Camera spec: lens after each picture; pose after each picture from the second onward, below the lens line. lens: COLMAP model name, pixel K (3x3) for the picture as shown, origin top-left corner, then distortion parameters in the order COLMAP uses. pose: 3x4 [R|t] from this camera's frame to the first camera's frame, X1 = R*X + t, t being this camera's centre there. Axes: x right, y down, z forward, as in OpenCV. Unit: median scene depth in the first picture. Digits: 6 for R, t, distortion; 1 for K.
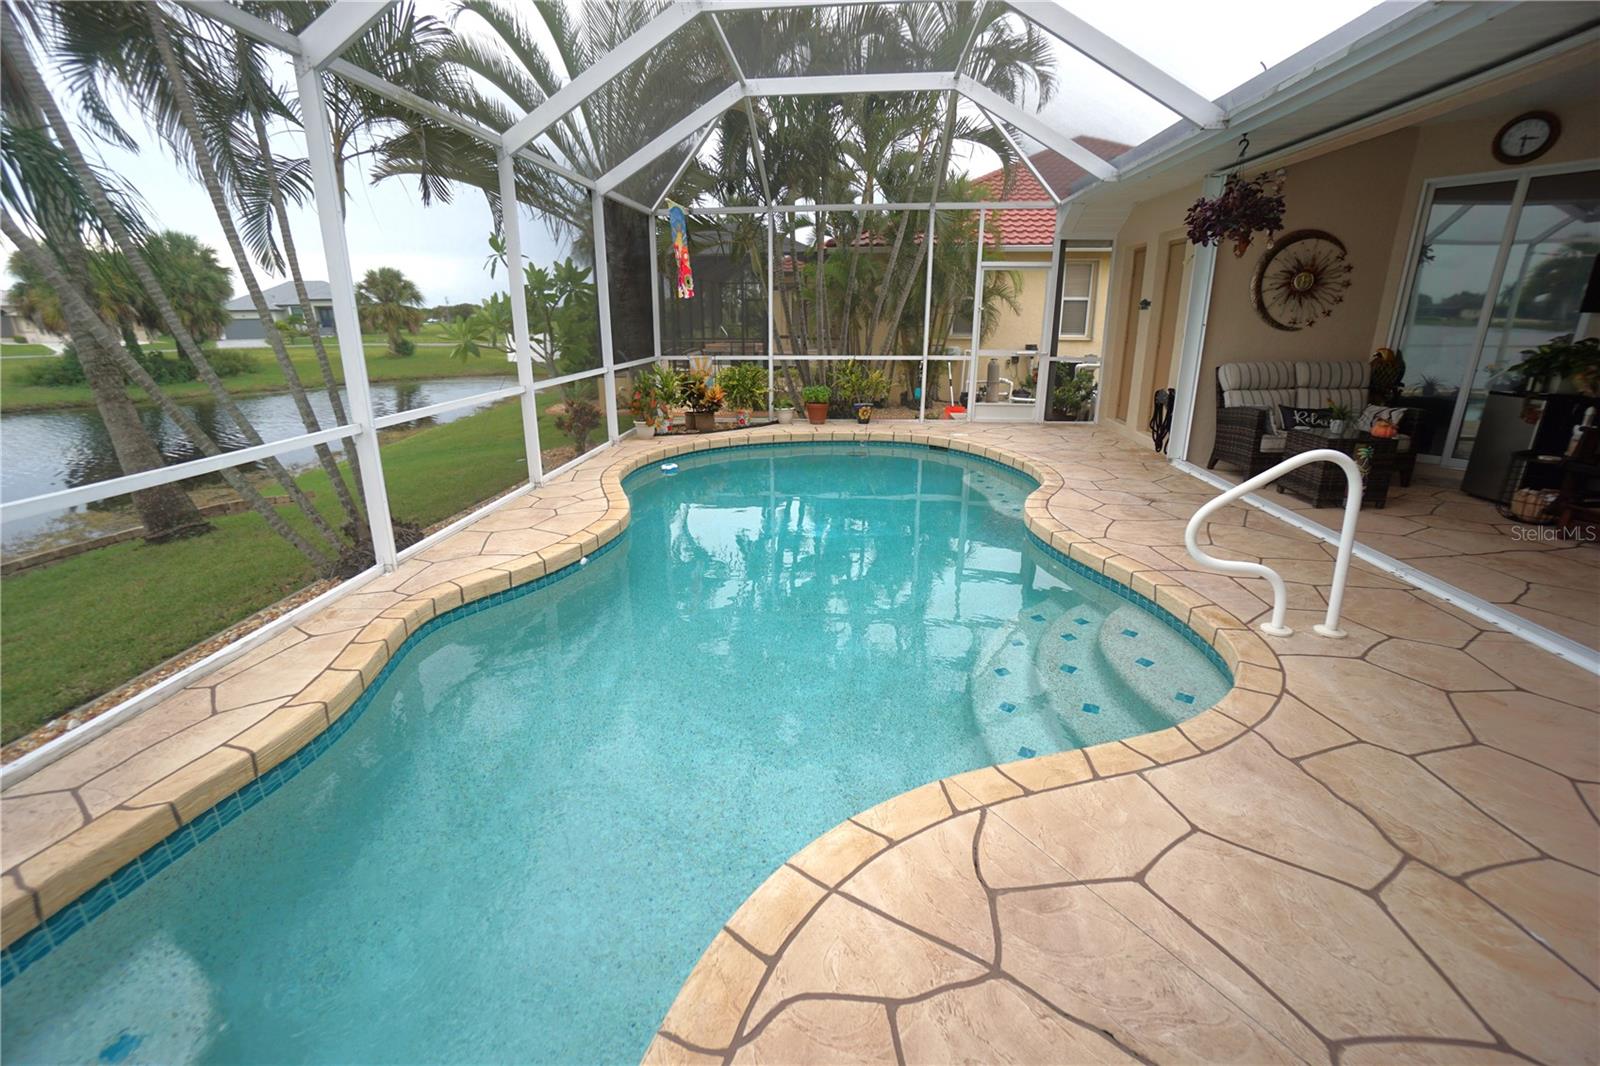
lens RADIAL K [[705.3, 0, 777.0], [0, 705.3, 527.4], [0, 0, 1]] dist [-0.060993, 0.020623]
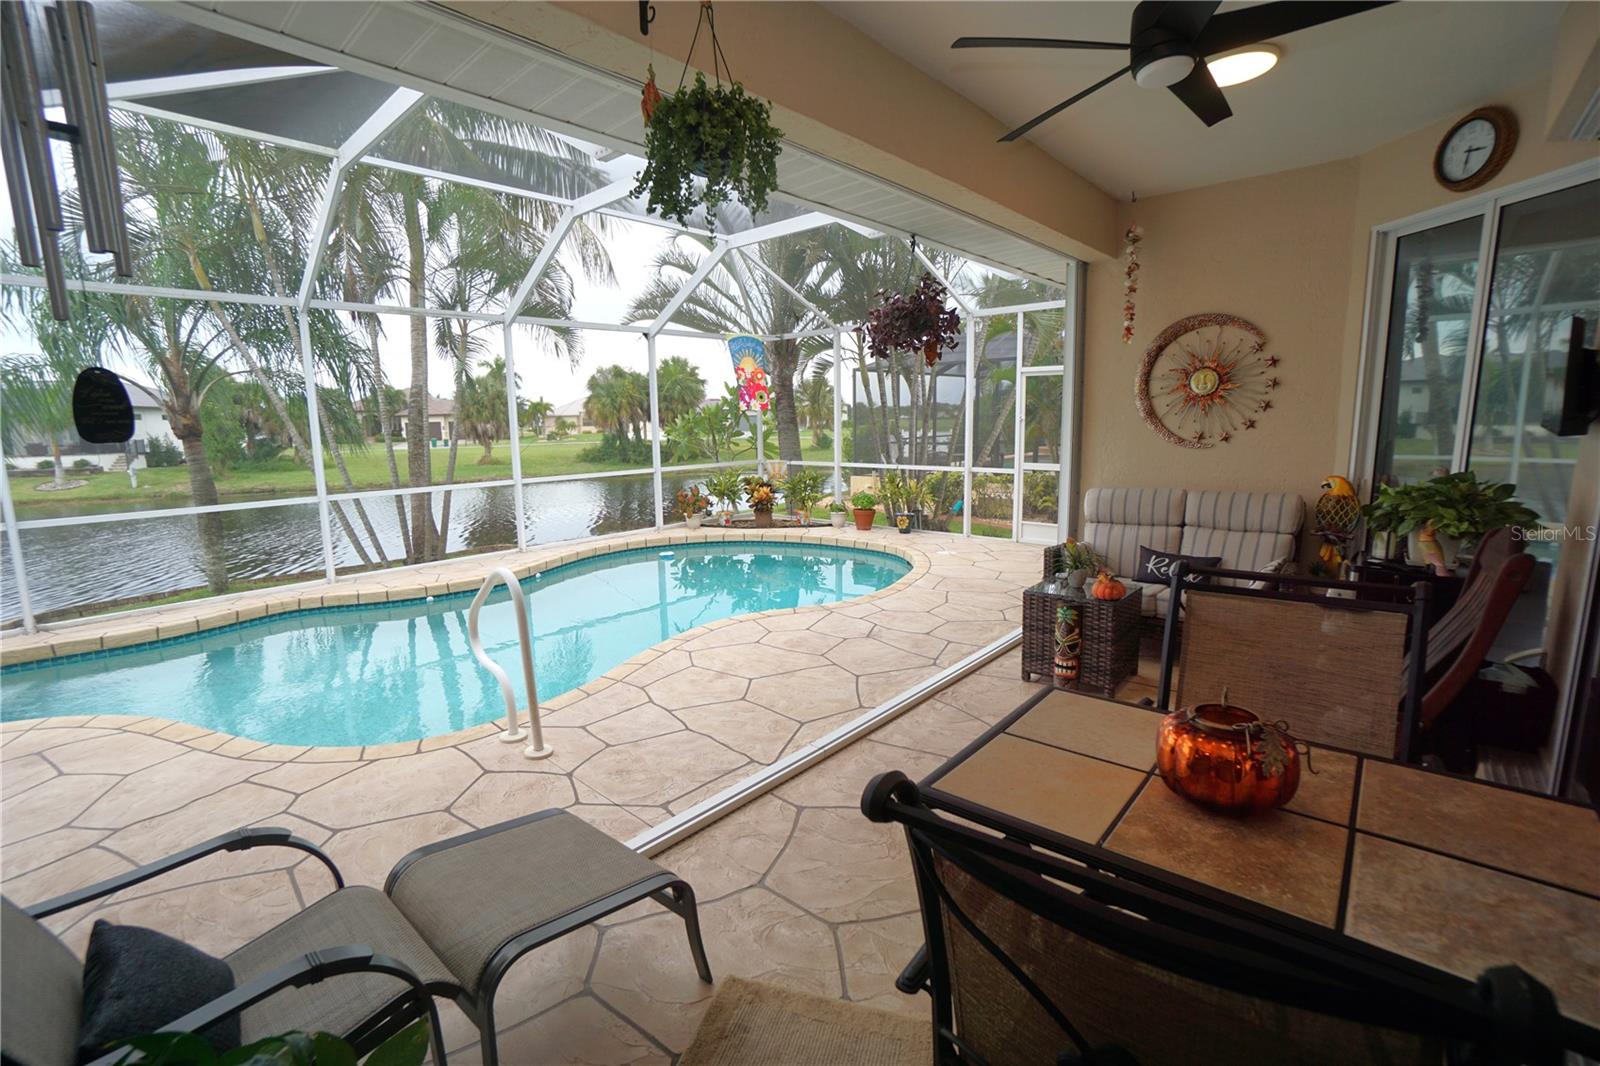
lens RADIAL K [[705.3, 0, 777.0], [0, 705.3, 527.4], [0, 0, 1]] dist [-0.060993, 0.020623]
pose [[0.802610, 0.084729, -0.590456, 0.855822], [-0.162836, 0.983386, -0.080230, -0.074070], [0.573848, 0.160541, 0.803072, 0.169300]]
